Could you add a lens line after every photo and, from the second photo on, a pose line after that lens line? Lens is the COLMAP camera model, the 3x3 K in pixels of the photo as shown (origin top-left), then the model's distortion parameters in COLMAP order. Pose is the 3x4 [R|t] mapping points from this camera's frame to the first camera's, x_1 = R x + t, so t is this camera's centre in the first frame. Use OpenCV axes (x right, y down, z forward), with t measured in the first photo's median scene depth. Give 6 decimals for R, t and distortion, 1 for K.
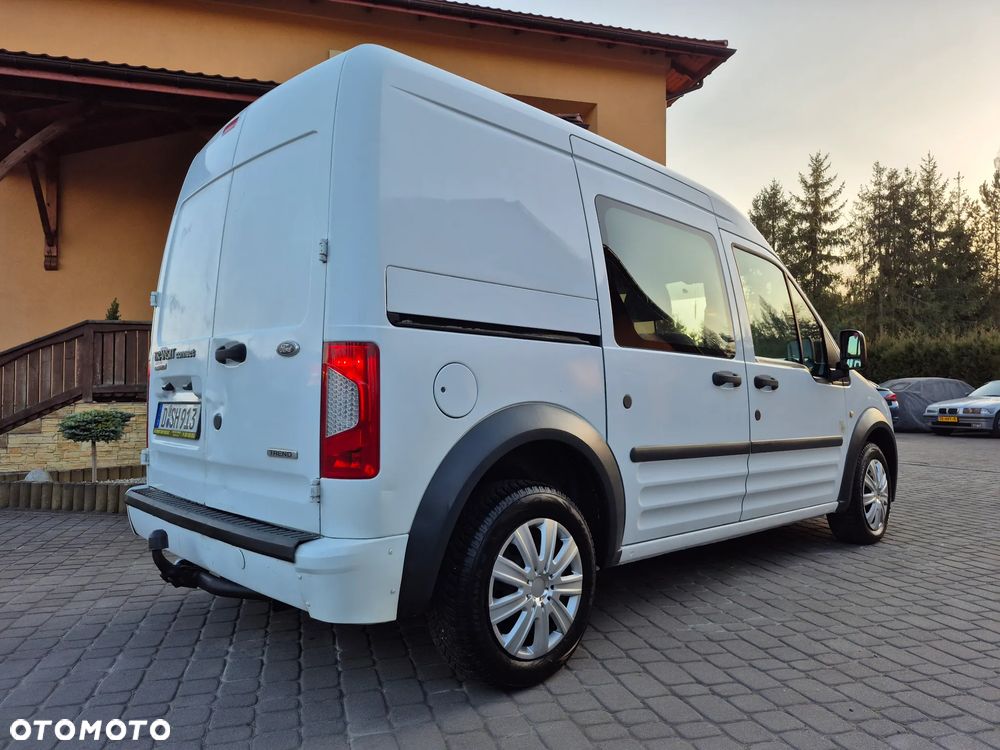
lens RADIAL K [[689.3, 0, 509.0], [0, 689.3, 347.4], [0, 0, 1]] dist [0.043081, -0.033085]
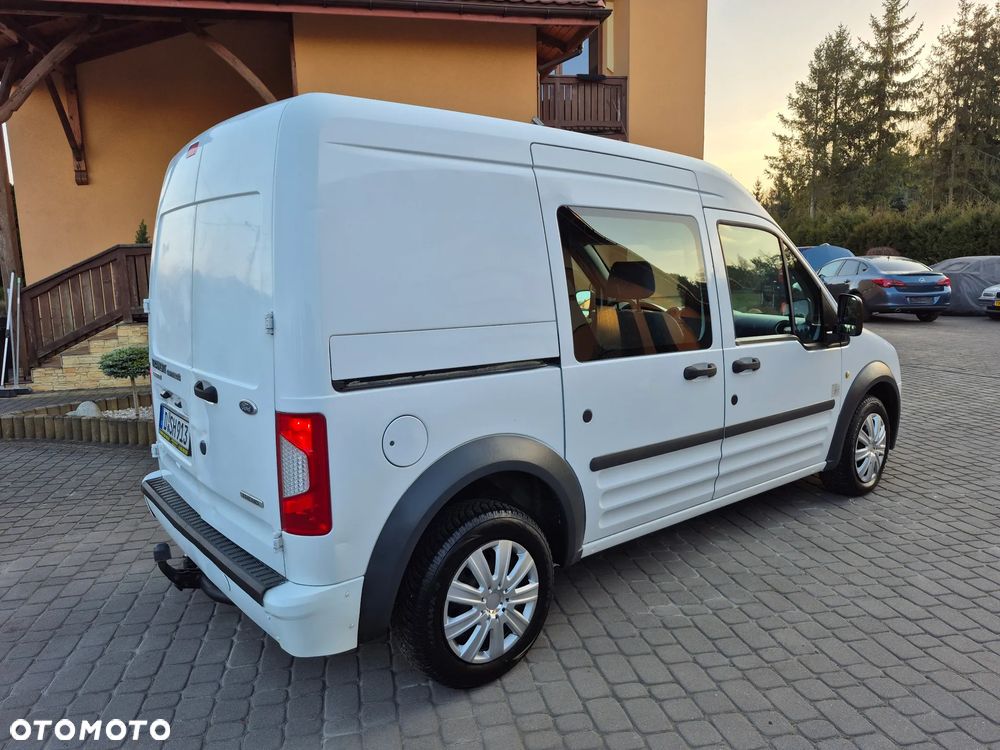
lens RADIAL K [[692.7, 0, 489.8], [0, 692.7, 347.6], [0, 0, 1]] dist [0.058401, -0.053750]
pose [[0.995947, -0.011585, -0.089192, 0.115604], [0.028106, 0.982095, 0.186278, -0.212121], [0.085437, -0.188030, 0.978440, -0.010488]]
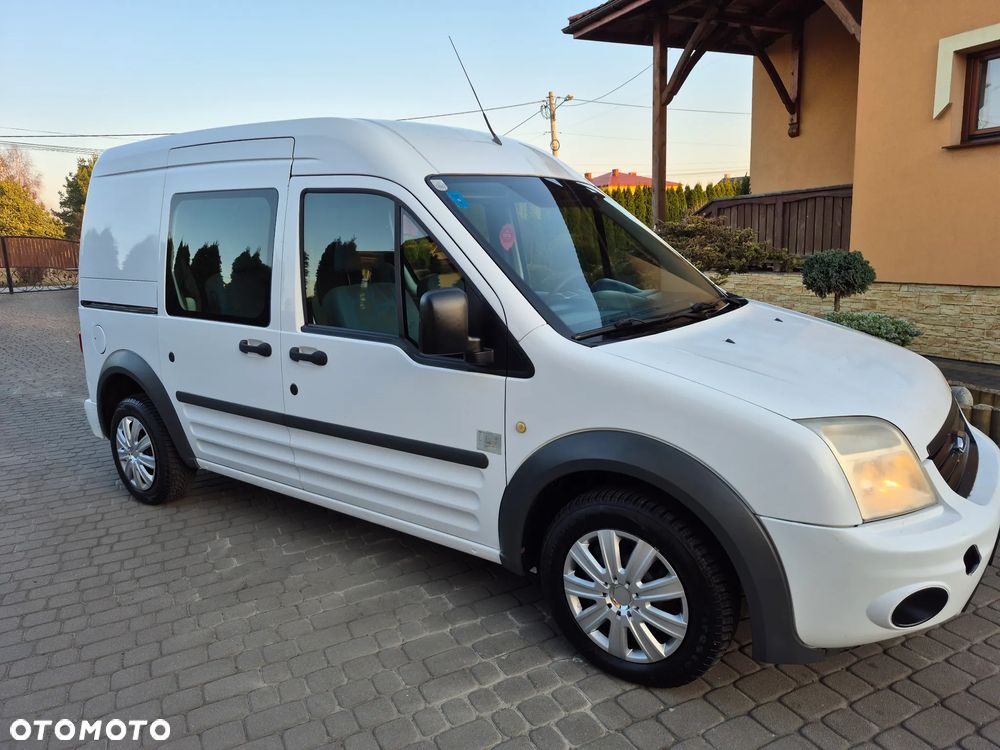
lens RADIAL K [[692.6, 0, 498.8], [0, 692.6, 346.5], [0, 0, 1]] dist [0.054714, -0.048466]
pose [[0.176860, 0.150471, -0.972666, 1.567704], [0.105969, 0.979589, 0.170810, -0.104385], [0.978515, -0.133282, 0.157305, 1.365787]]
